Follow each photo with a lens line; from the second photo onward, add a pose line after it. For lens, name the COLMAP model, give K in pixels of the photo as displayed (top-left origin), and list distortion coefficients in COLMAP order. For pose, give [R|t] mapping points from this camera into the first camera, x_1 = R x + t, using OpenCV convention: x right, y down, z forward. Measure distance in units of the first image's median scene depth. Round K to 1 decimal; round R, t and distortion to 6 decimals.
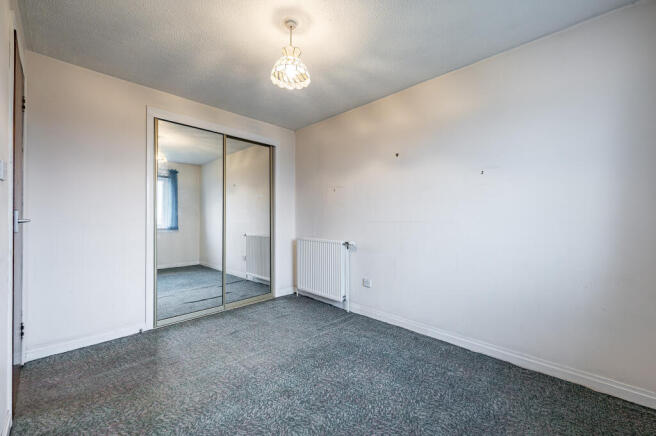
lens RADIAL K [[260.5, 0, 328.0], [0, 260.5, 218.0], [0, 0, 1]] dist [-0.000096, 0.000013]
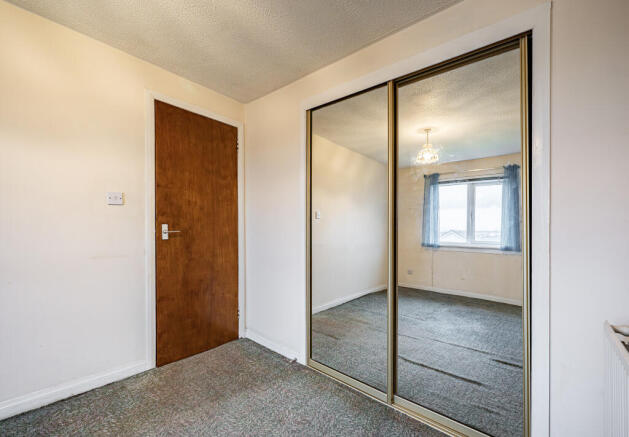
lens RADIAL K [[265.5, 0, 314.1], [0, 265.5, 230.1], [0, 0, 1]] dist [-0.000039, 0.000031]
pose [[0.068611, -0.002124, -0.997641, 0.147936], [-0.012380, 0.999919, -0.002980, -0.004829], [0.997567, 0.012556, 0.068579, 0.792418]]
